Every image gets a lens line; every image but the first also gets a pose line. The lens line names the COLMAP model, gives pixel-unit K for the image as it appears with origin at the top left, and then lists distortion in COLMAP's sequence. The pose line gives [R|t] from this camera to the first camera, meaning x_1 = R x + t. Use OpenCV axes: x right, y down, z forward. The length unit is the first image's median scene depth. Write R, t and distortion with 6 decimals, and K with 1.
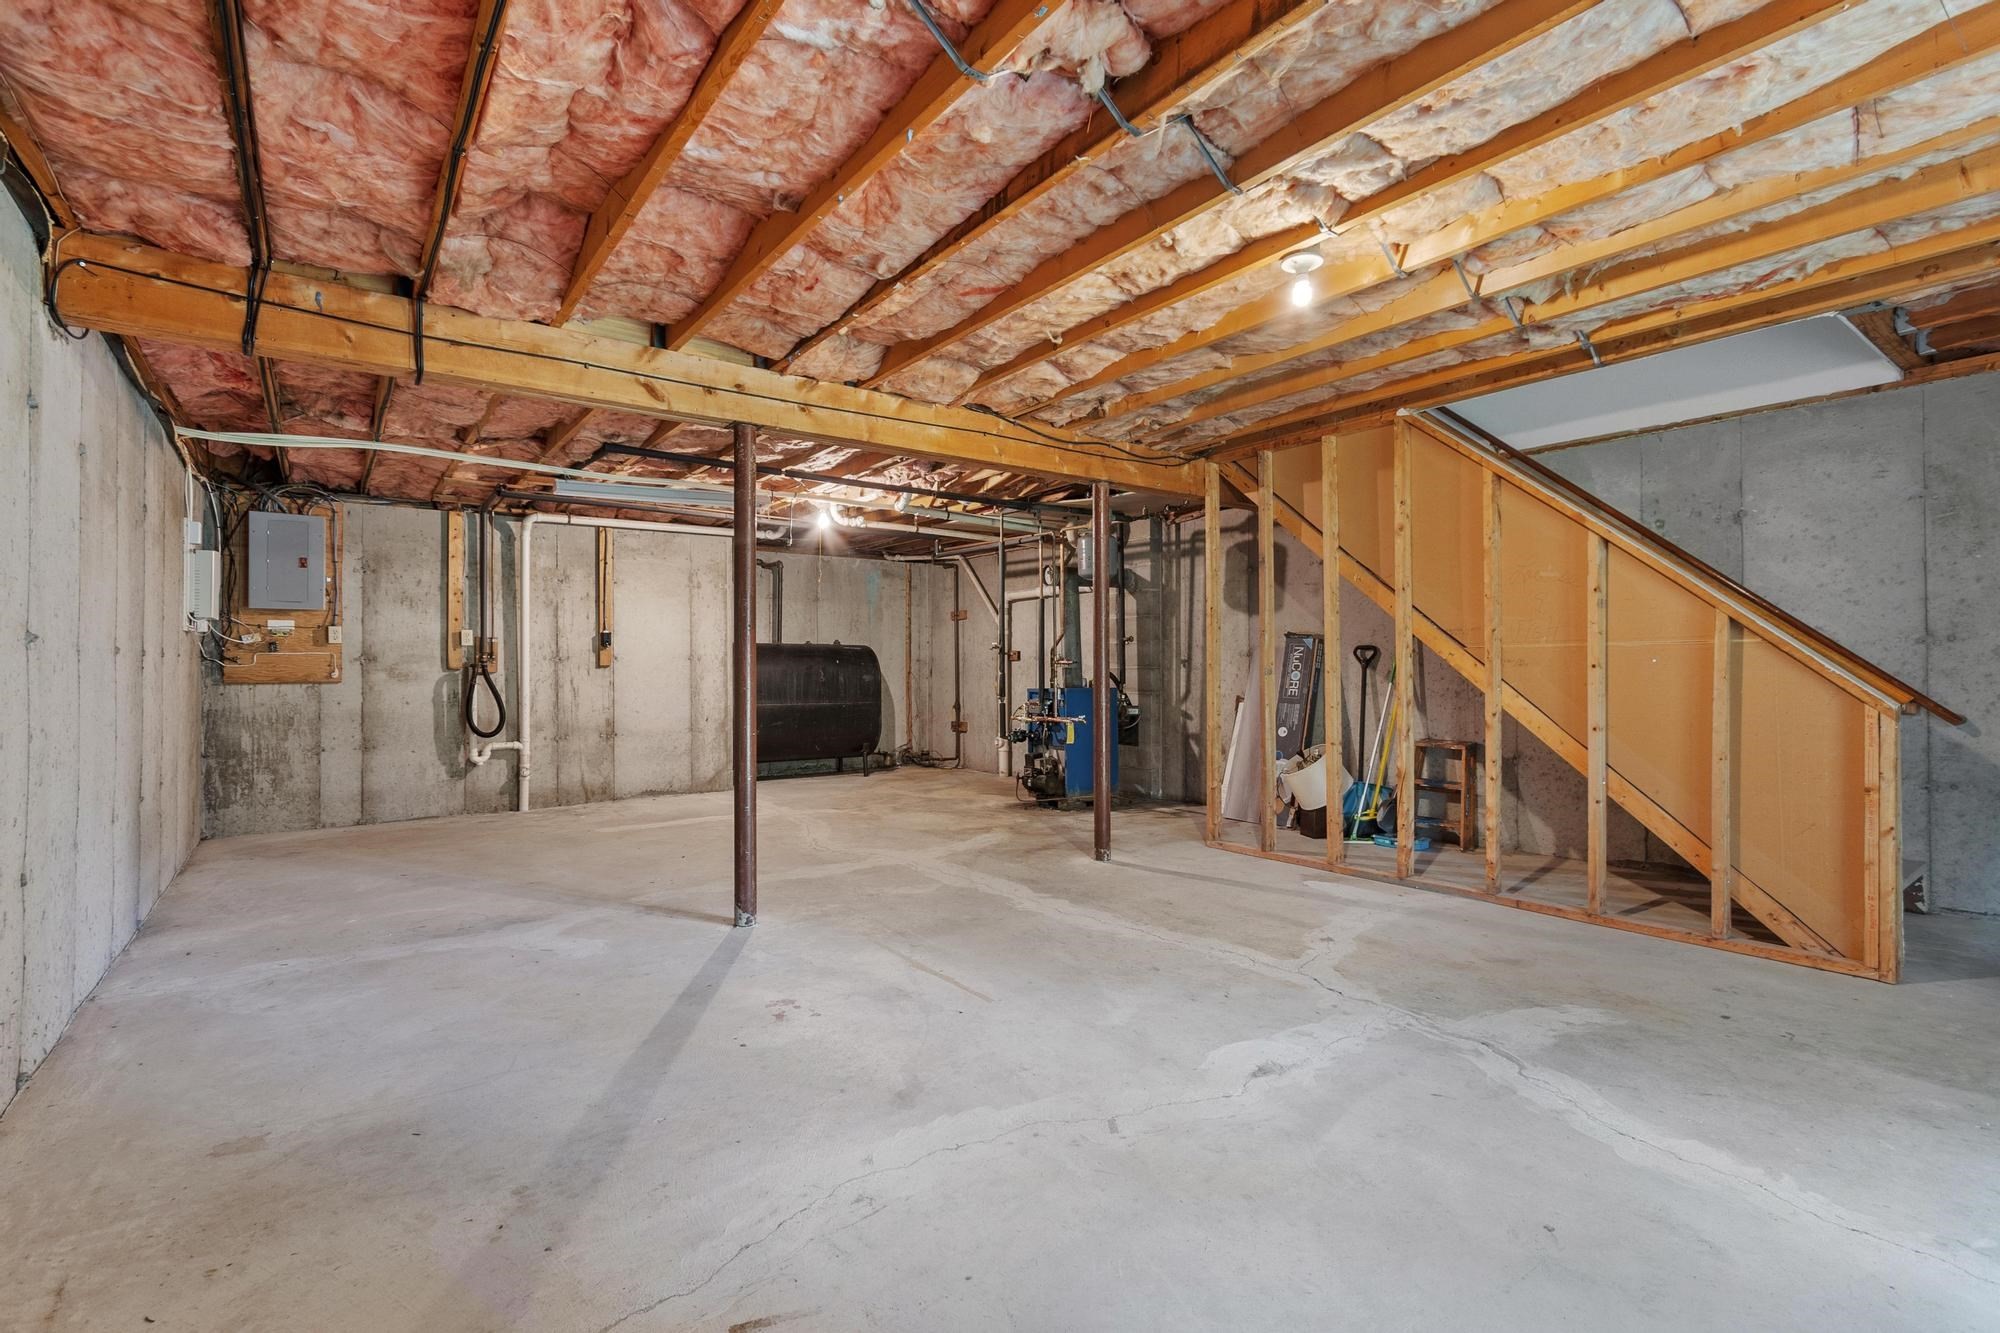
lens RADIAL K [[869.7, 0, 1000.0], [0, 869.7, 666.5], [0, 0, 1]] dist [0.000111, 0.000138]
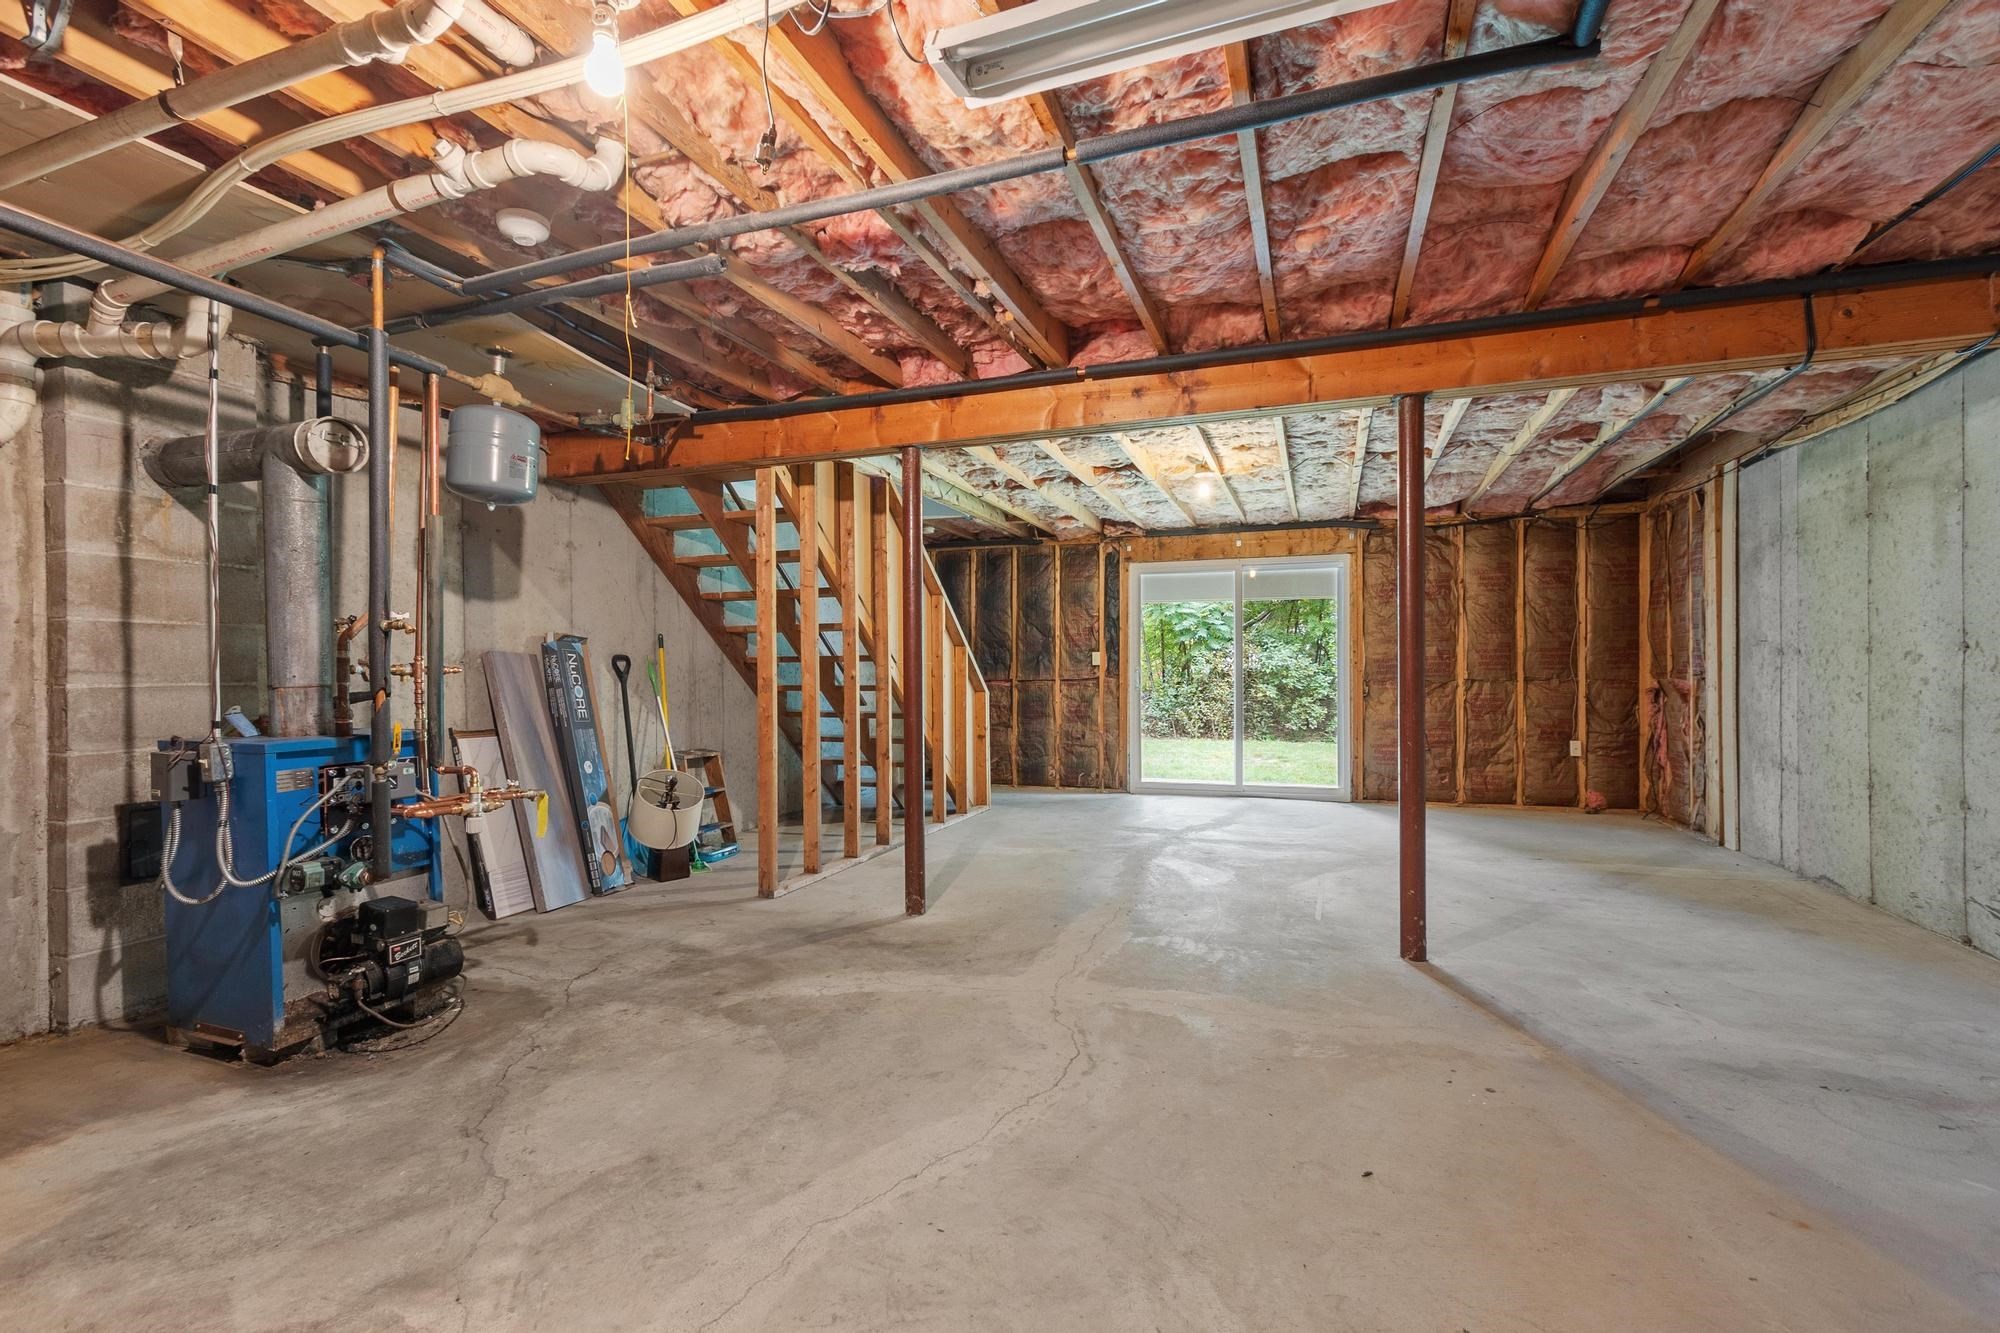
lens RADIAL K [[869.7, 0, 1000.0], [0, 869.7, 666.5], [0, 0, 1]] dist [0.000111, 0.000138]
pose [[-0.542639, 0.012885, 0.839867, -0.752441], [0.012088, 0.999899, -0.007530, -0.003704], [-0.839879, 0.006066, -0.542740, 1.690727]]
